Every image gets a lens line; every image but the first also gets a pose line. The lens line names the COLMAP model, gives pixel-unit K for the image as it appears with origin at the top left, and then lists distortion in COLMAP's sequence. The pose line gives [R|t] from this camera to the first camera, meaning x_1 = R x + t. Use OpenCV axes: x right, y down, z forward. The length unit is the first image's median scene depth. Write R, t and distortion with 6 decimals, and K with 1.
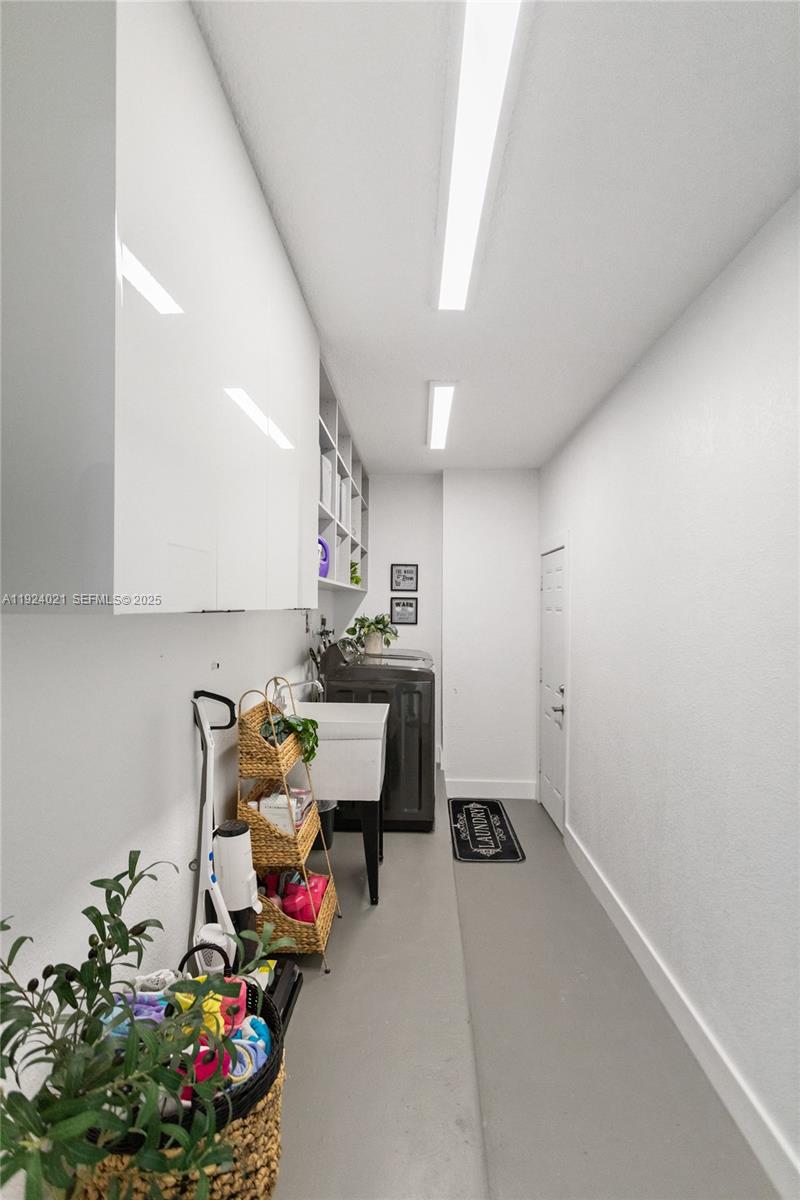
lens RADIAL K [[579.4, 0, 401.7], [0, 579.4, 603.8], [0, 0, 1]] dist [0.003642, -0.001930]
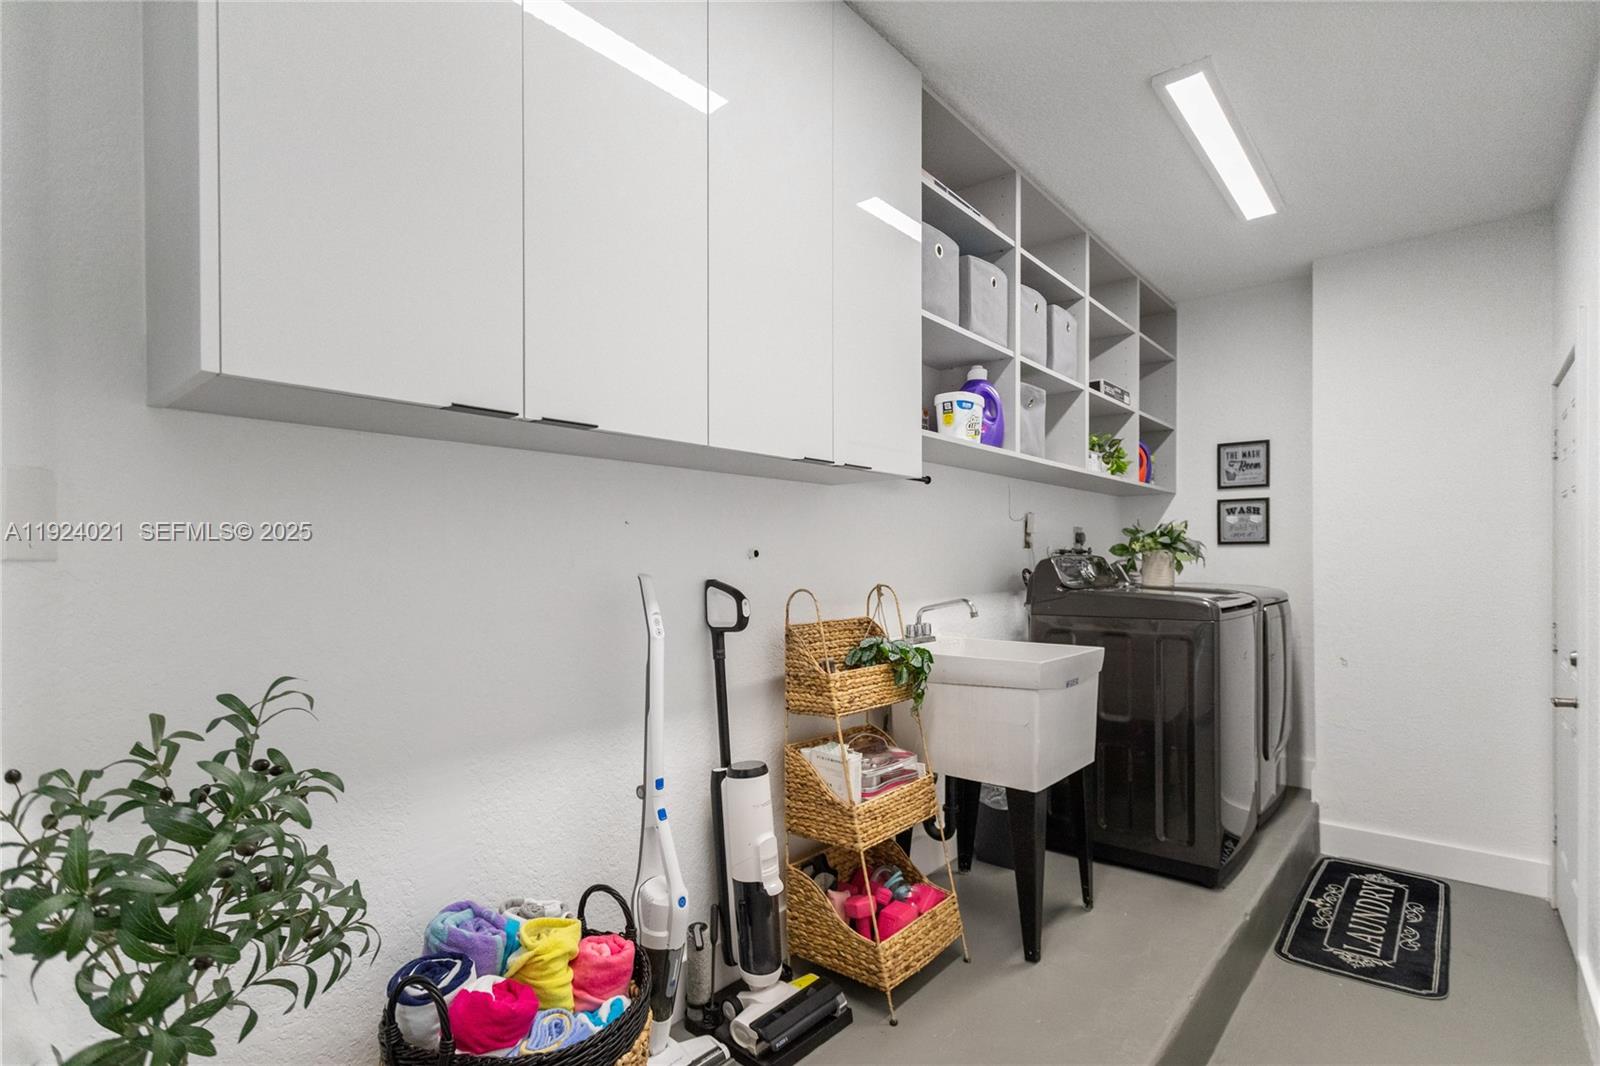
lens RADIAL K [[772.6, 0, 802.5], [0, 772.6, 560.2], [0, 0, 1]] dist [0.003642, -0.001930]
pose [[0.779780, -0.016778, -0.625829, 0.185456], [0.013649, 0.999859, -0.009799, 0.067146], [0.625905, -0.000901, 0.779899, 0.143303]]
